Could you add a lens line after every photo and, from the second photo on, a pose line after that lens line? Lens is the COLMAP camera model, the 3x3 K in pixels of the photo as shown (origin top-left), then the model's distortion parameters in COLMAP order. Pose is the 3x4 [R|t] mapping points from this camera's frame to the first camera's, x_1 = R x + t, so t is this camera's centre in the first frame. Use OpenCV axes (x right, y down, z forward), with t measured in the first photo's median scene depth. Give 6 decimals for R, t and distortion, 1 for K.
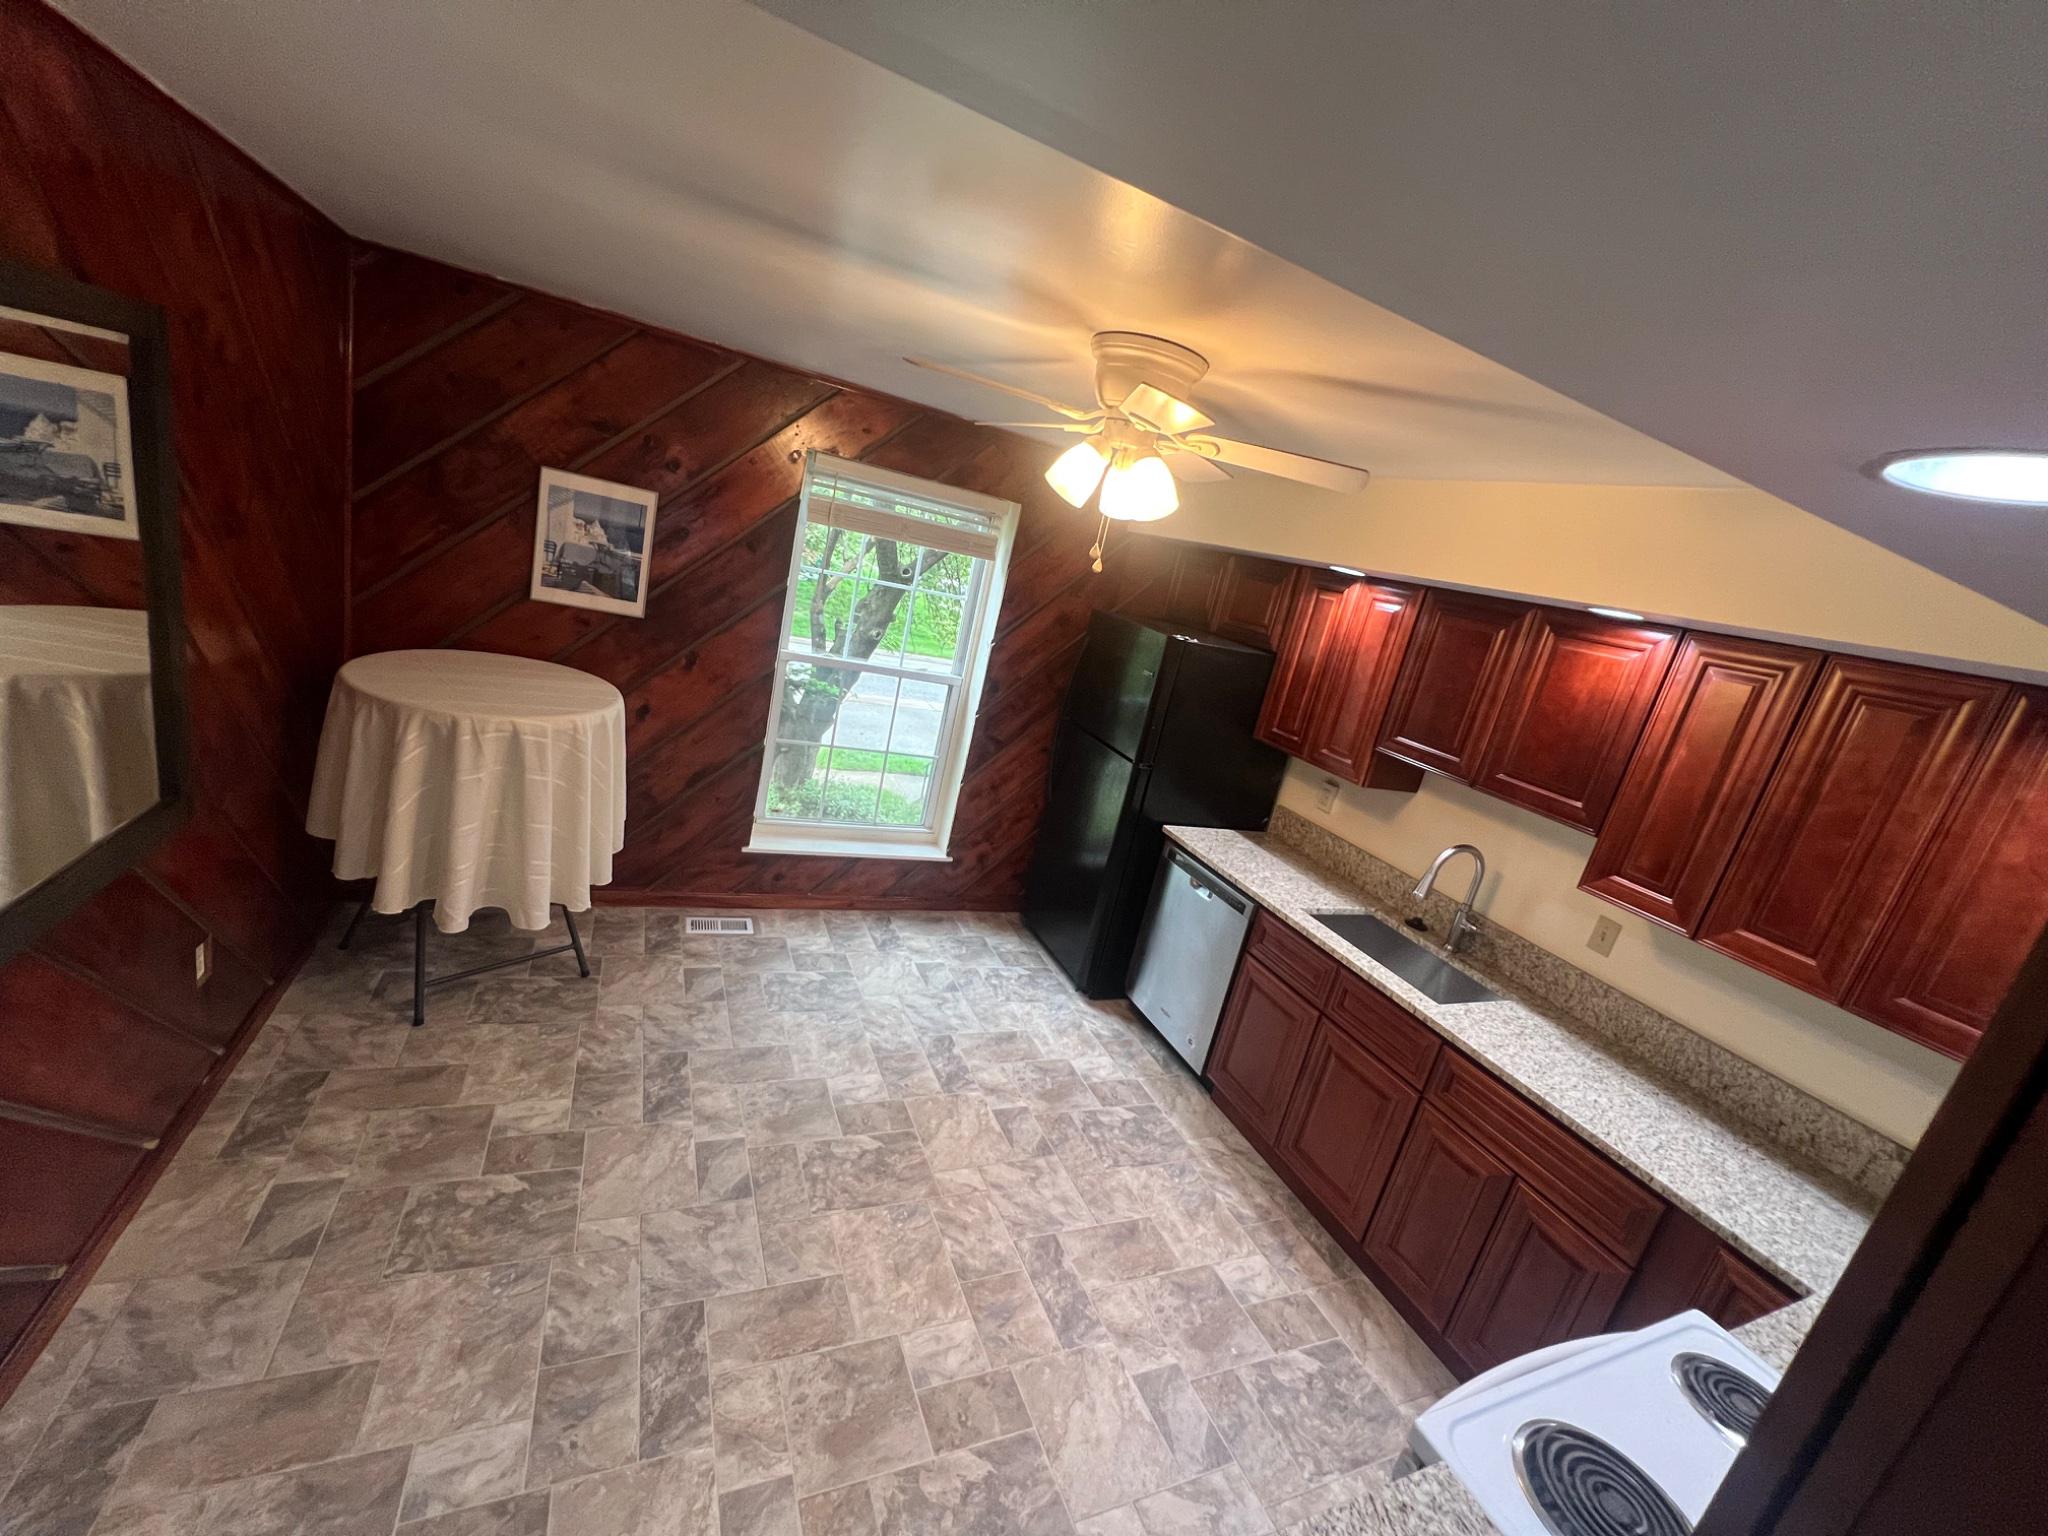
lens RADIAL K [[824.2, 0, 1027.8], [0, 824.2, 768.1], [0, 0, 1]] dist [-0.000915, -0.000028]
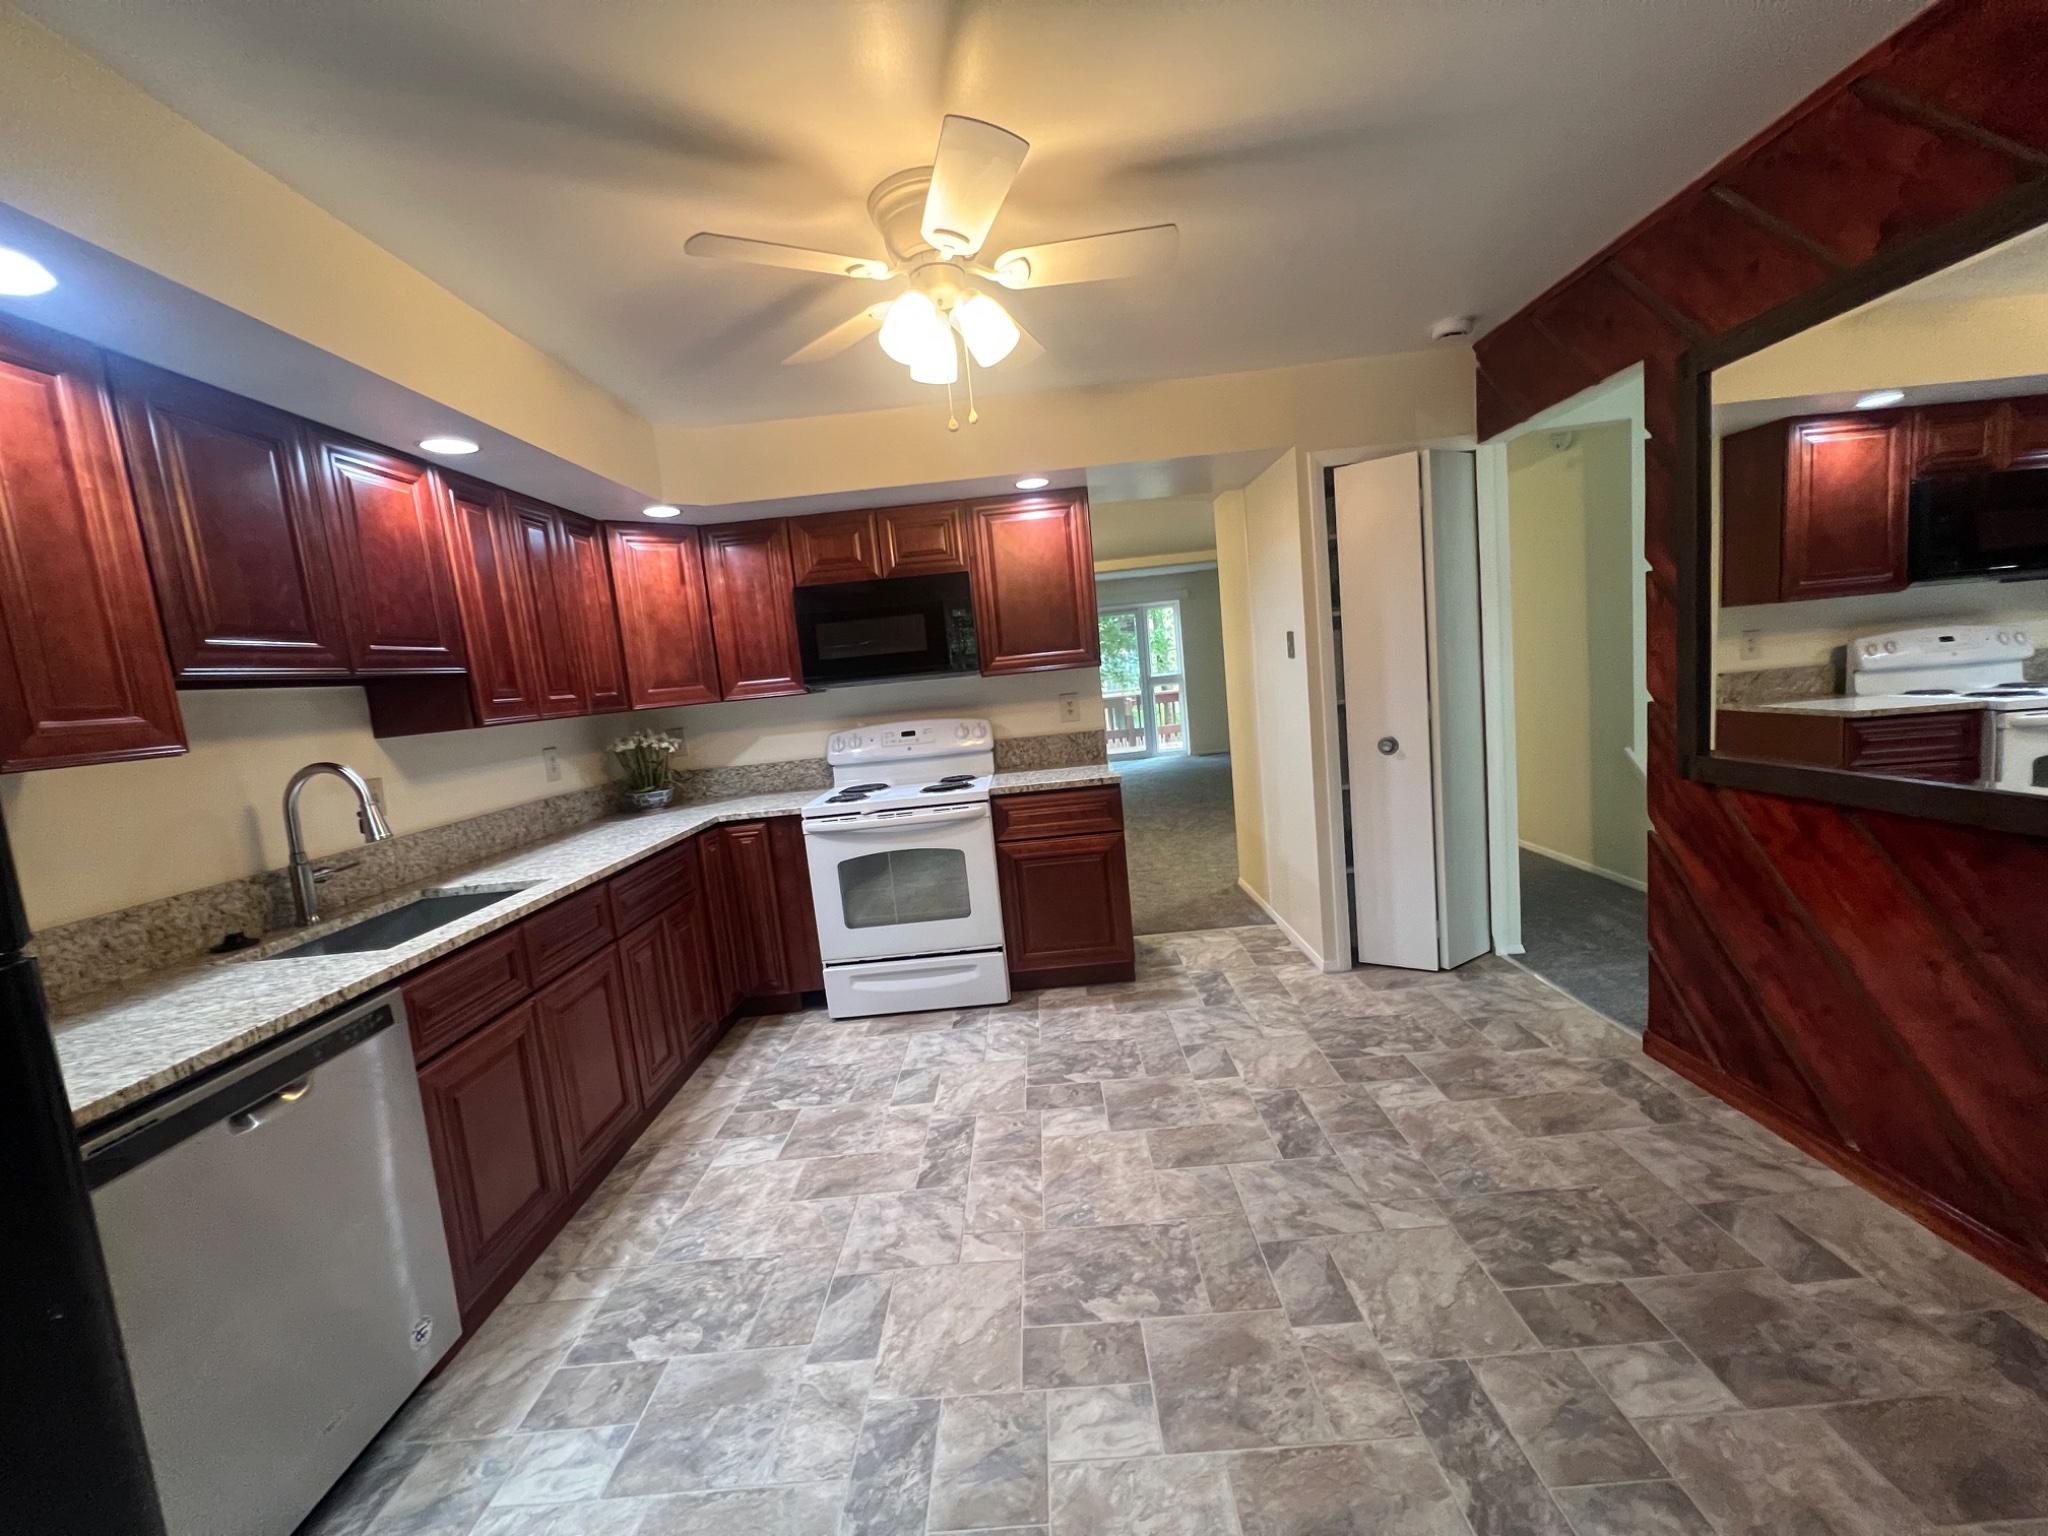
lens RADIAL K [[824.2, 0, 1027.8], [0, 824.2, 768.1], [0, 0, 1]] dist [-0.000915, -0.000028]
pose [[-0.907107, -0.177460, 0.381662, -0.346729], [0.007023, 0.900266, 0.435284, -0.241794], [-0.420843, 0.397529, -0.815391, 1.535470]]
